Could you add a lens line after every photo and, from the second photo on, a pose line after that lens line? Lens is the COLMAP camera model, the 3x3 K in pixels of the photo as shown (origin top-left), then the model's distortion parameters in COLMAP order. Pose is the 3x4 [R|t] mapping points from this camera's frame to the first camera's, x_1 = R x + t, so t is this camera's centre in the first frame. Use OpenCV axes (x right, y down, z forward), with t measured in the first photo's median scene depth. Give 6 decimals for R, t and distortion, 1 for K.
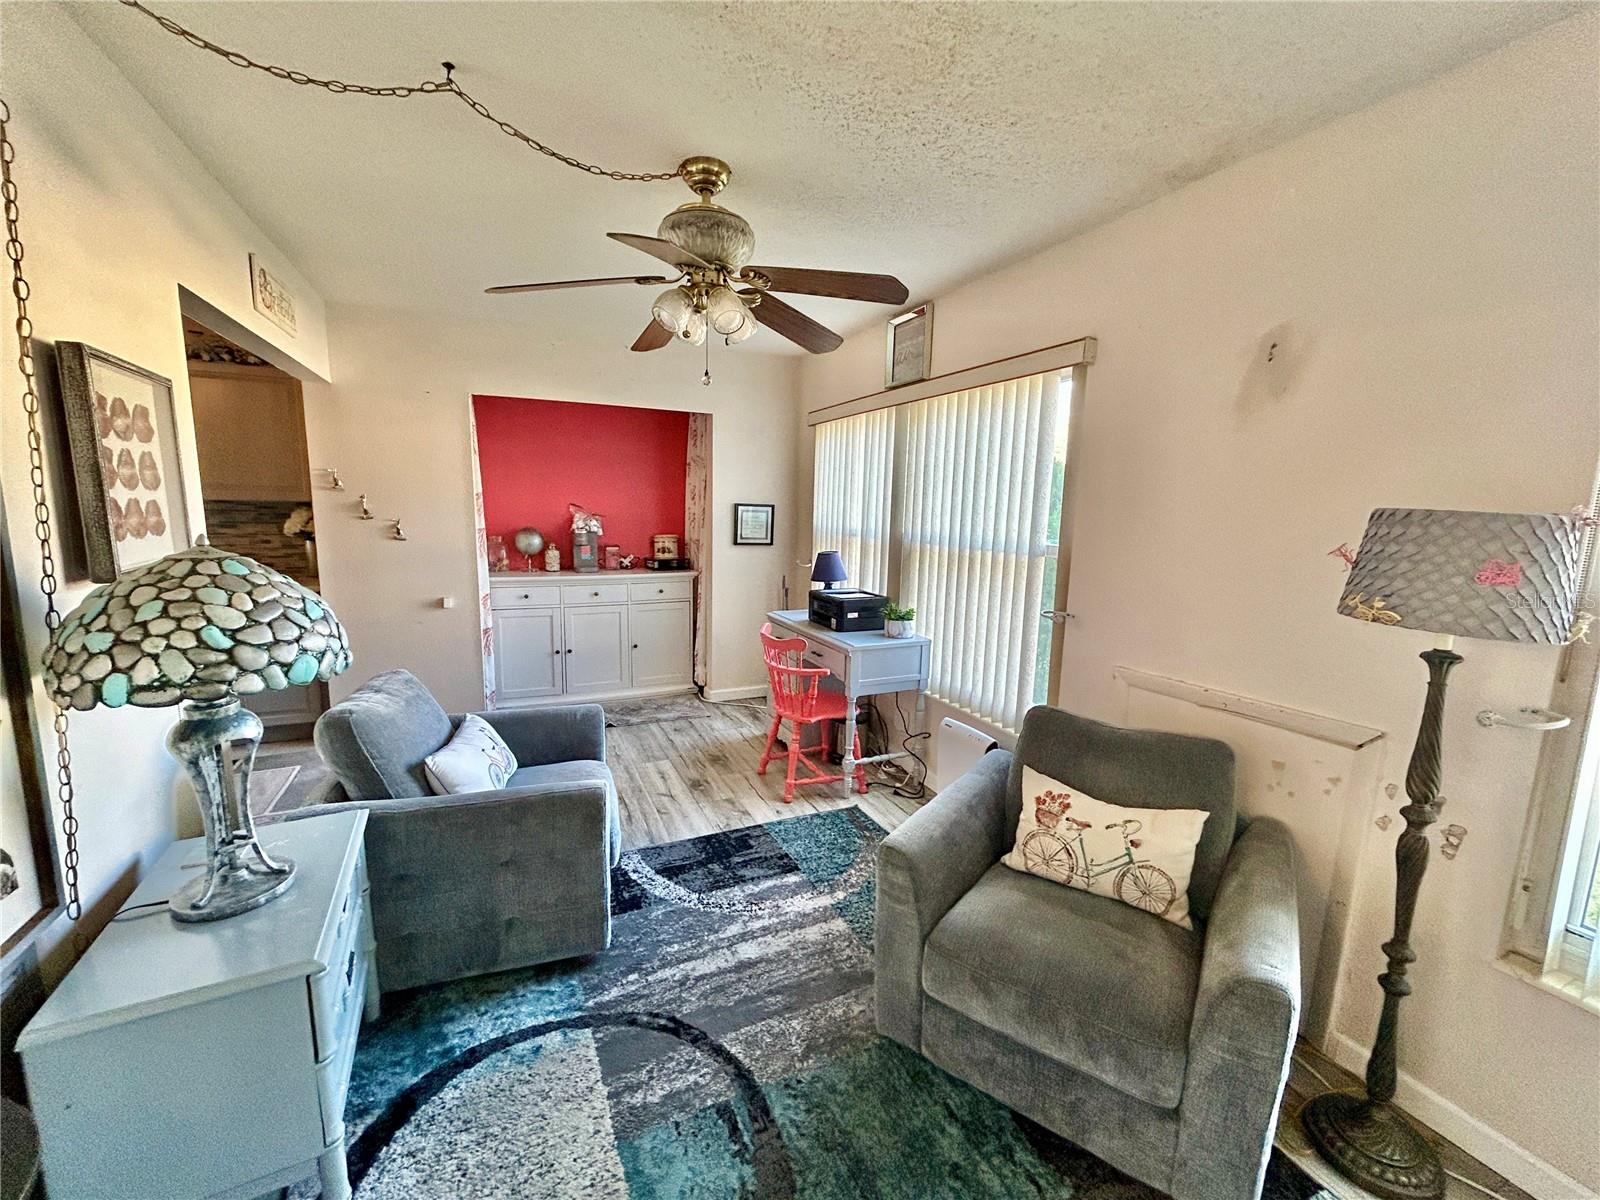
lens RADIAL K [[658.5, 0, 793.0], [0, 658.5, 601.0], [0, 0, 1]] dist [0.001241, 0.017376]
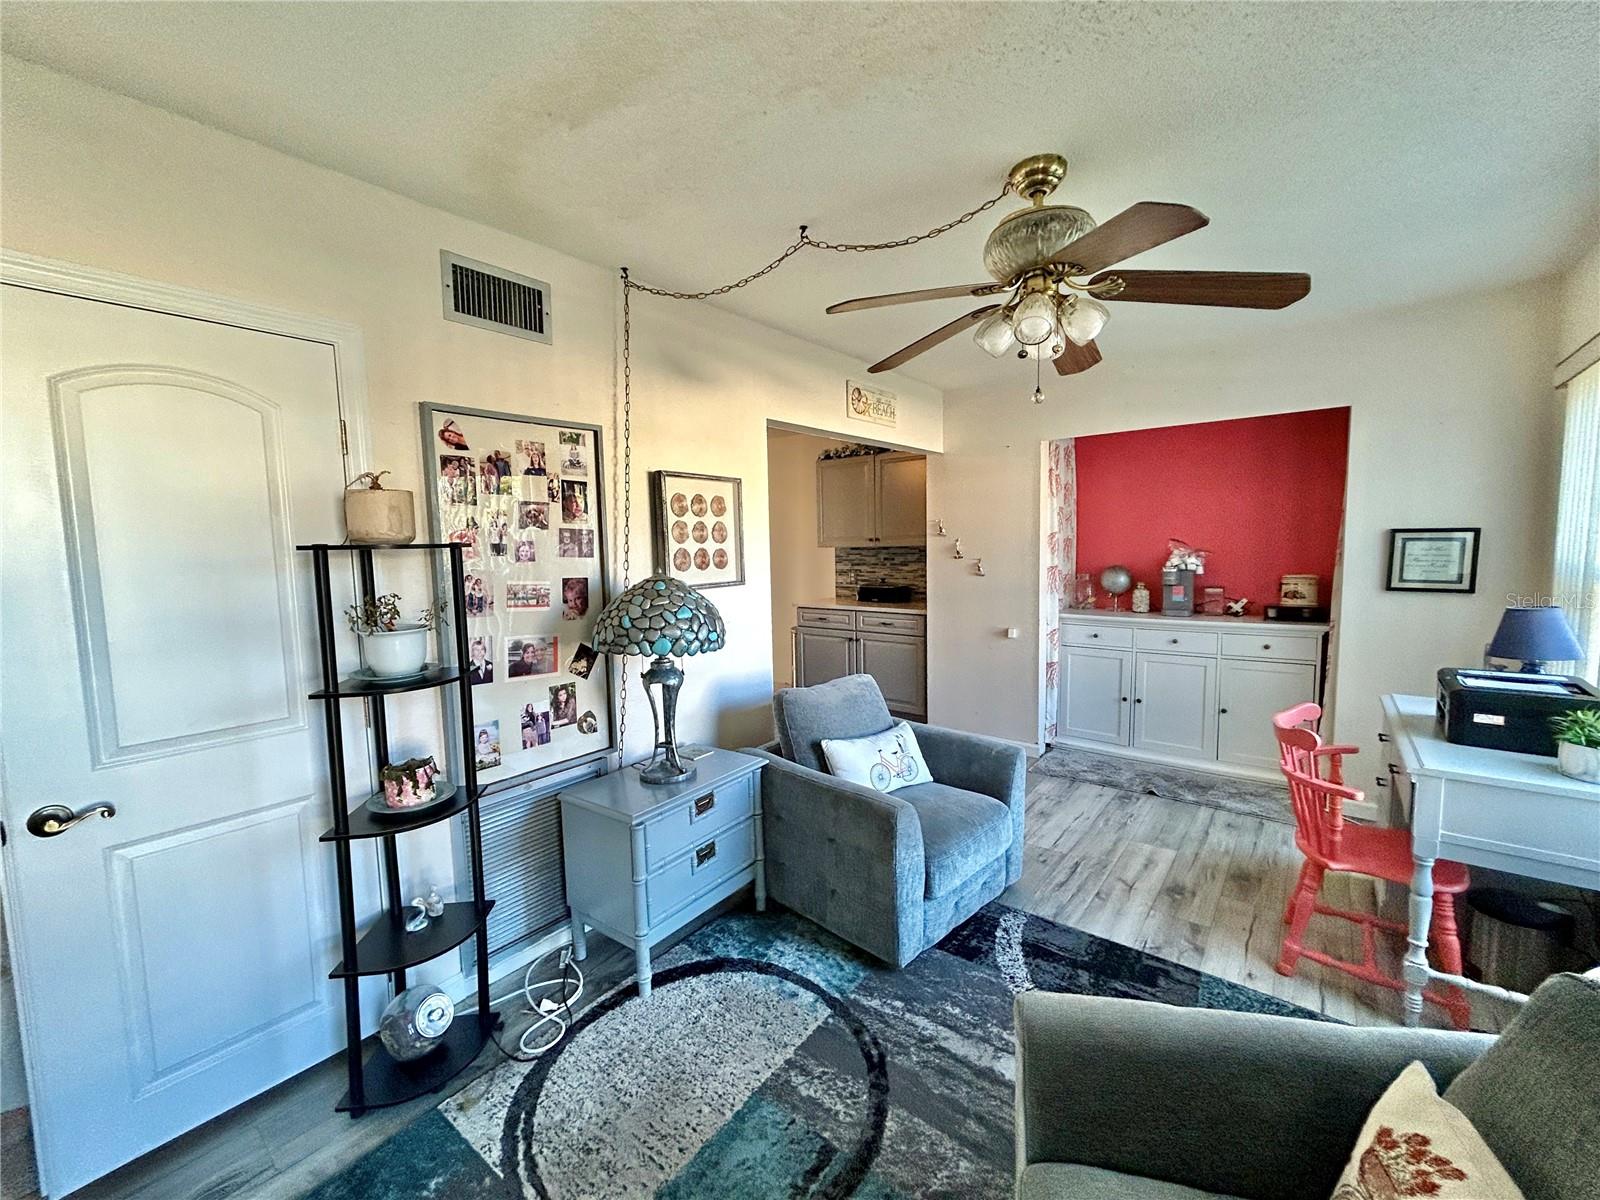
lens RADIAL K [[658.5, 0, 793.0], [0, 658.5, 601.0], [0, 0, 1]] dist [0.001241, 0.017376]
pose [[0.438249, 0.047533, -0.897596, 0.559023], [-0.102012, 0.994779, 0.002872, -0.031509], [0.893046, 0.090307, 0.440809, 0.348580]]
